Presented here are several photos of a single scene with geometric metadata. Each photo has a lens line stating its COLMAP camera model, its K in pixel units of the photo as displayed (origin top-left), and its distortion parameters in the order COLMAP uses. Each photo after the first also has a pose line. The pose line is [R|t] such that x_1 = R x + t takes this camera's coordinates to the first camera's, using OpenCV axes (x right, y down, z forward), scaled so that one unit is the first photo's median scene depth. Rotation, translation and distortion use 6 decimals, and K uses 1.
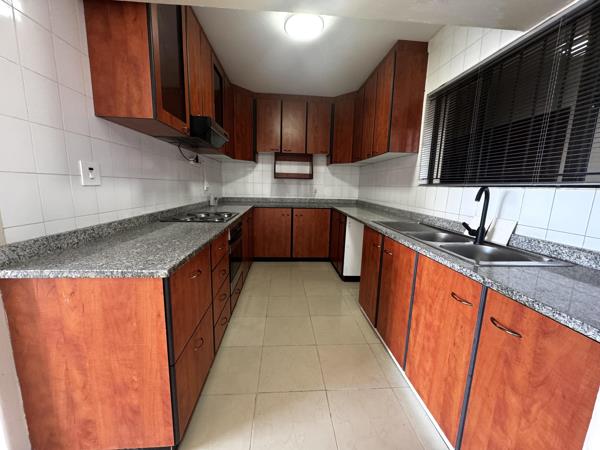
lens RADIAL K [[240.6, 0, 299.3], [0, 240.6, 223.9], [0, 0, 1]] dist [0.001271, 0.000473]
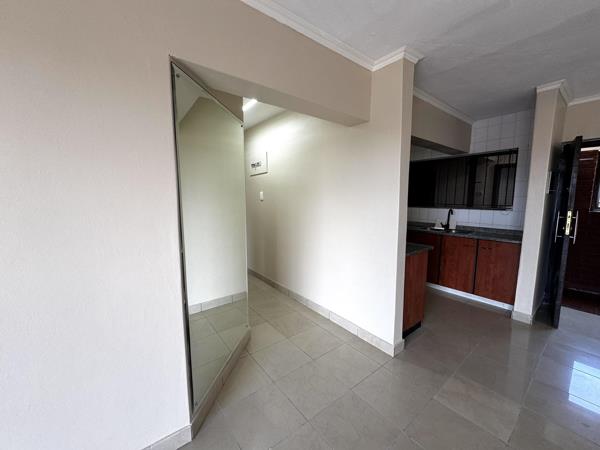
lens RADIAL K [[240.6, 0, 299.3], [0, 240.6, 223.9], [0, 0, 1]] dist [0.001271, 0.000473]
pose [[0.833385, -0.088400, 0.545578, -3.012036], [0.113335, 0.993483, -0.012147, -0.199890], [-0.540948, 0.071957, 0.837972, -0.508409]]
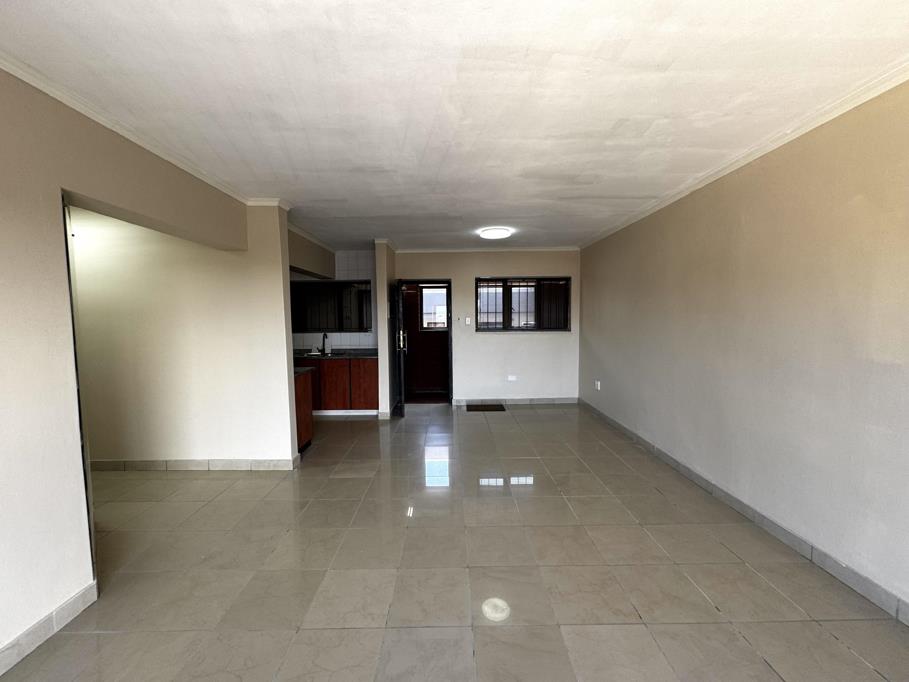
lens RADIAL K [[364.5, 0, 453.5], [0, 364.5, 339.4], [0, 0, 1]] dist [0.001271, 0.000473]
pose [[0.075823, -0.089920, 0.993059, -4.517116], [0.177426, 0.981249, 0.075304, -0.184743], [-0.981209, 0.170484, 0.090356, -1.138600]]
